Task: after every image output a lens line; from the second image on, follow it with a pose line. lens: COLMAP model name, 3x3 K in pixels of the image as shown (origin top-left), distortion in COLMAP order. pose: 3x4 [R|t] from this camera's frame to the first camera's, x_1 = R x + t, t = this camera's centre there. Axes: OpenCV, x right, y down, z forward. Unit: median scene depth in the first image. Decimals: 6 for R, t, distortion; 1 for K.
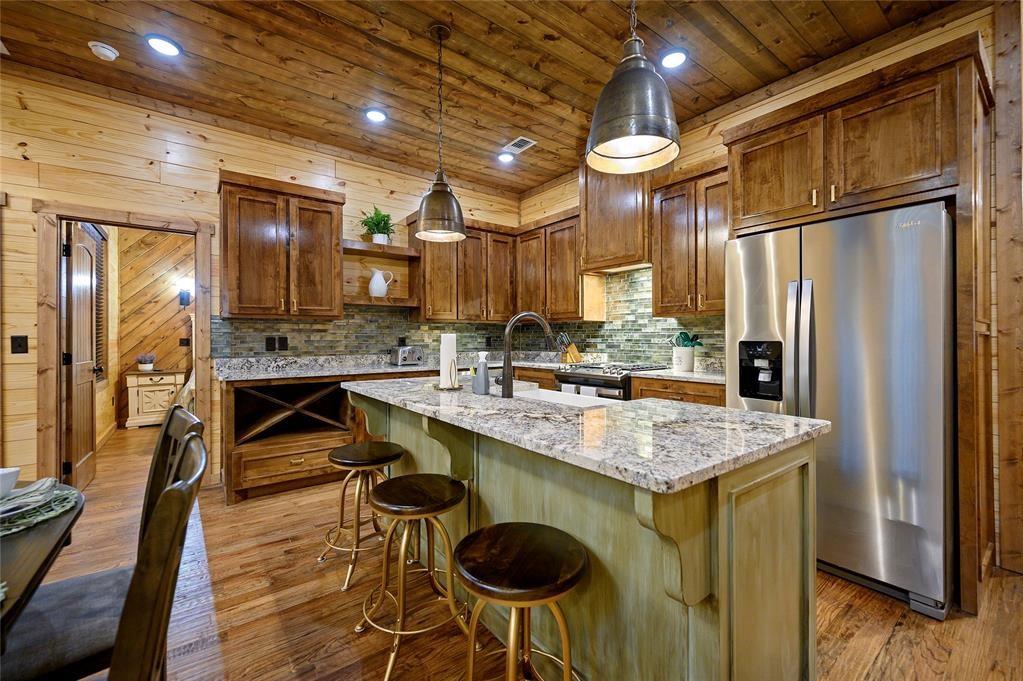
lens RADIAL K [[418.4, 0, 510.5], [0, 418.4, 336.6], [0, 0, 1]] dist [-0.001345, -0.000085]
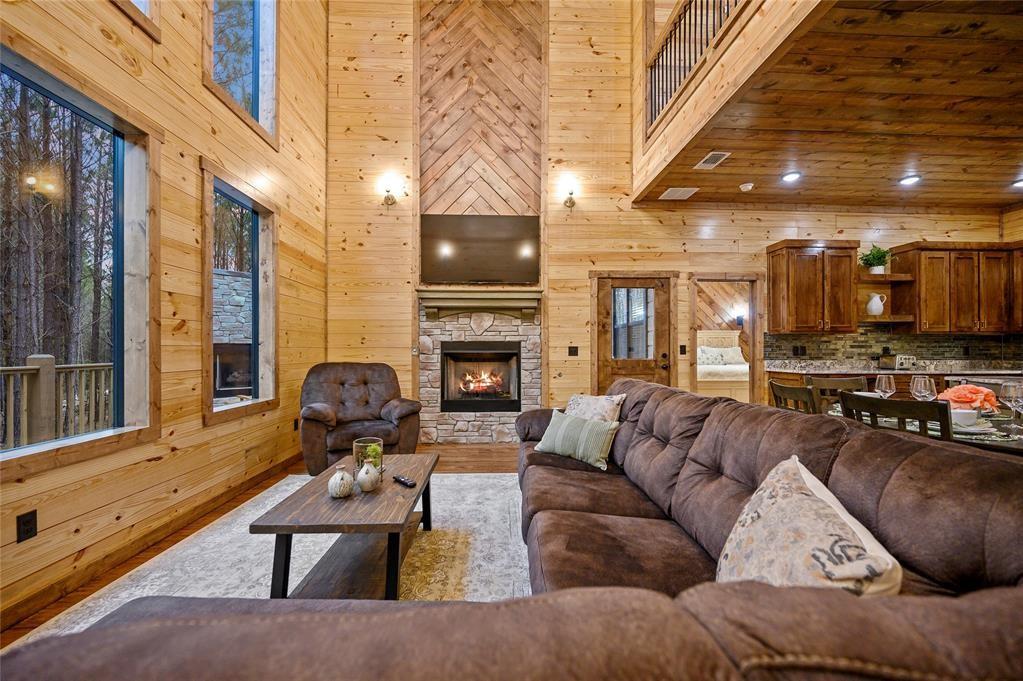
lens RADIAL K [[406.5, 0, 509.9], [0, 406.5, 347.6], [0, 0, 1]] dist [-0.001041, -0.000023]
pose [[0.821911, 0.002962, -0.569609, -0.658192], [-0.002235, 0.999996, 0.001975, 0.005591], [0.569612, -0.000350, 0.821914, -0.826055]]
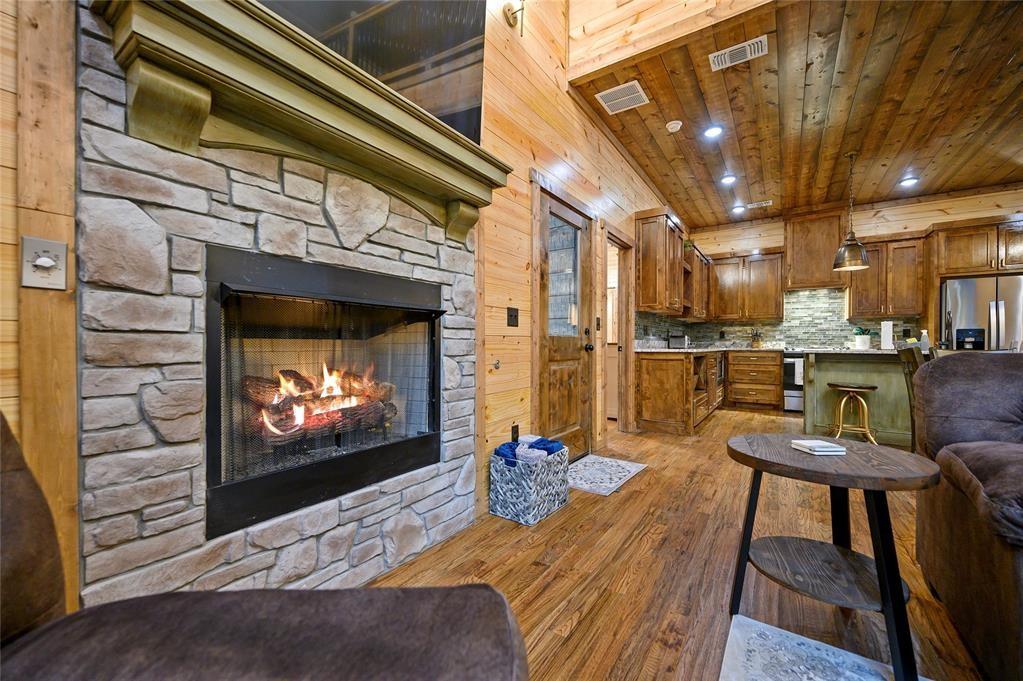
lens RADIAL K [[407.2, 0, 507.4], [0, 407.2, 344.9], [0, 0, 1]] dist [0.001322, 0.000307]
pose [[0.946860, 0.005942, 0.321590, -1.613453], [-0.006837, 0.999975, 0.001652, 0.074691], [-0.321572, -0.003763, 0.946878, -0.145086]]
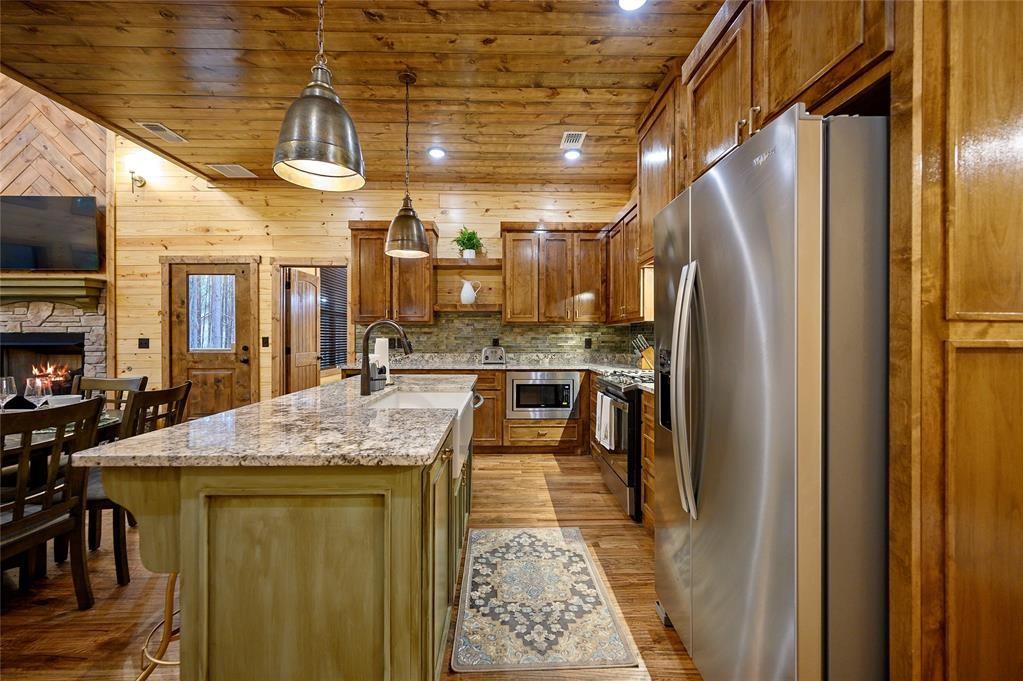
lens RADIAL K [[407.2, 0, 510.8], [0, 407.2, 338.3], [0, 0, 1]] dist [-0.001422, 0.000162]
pose [[0.812581, 0.006778, -0.582809, 0.552800], [-0.001982, 0.999959, 0.008865, -0.011632], [0.582845, -0.006048, 0.812561, 0.185196]]
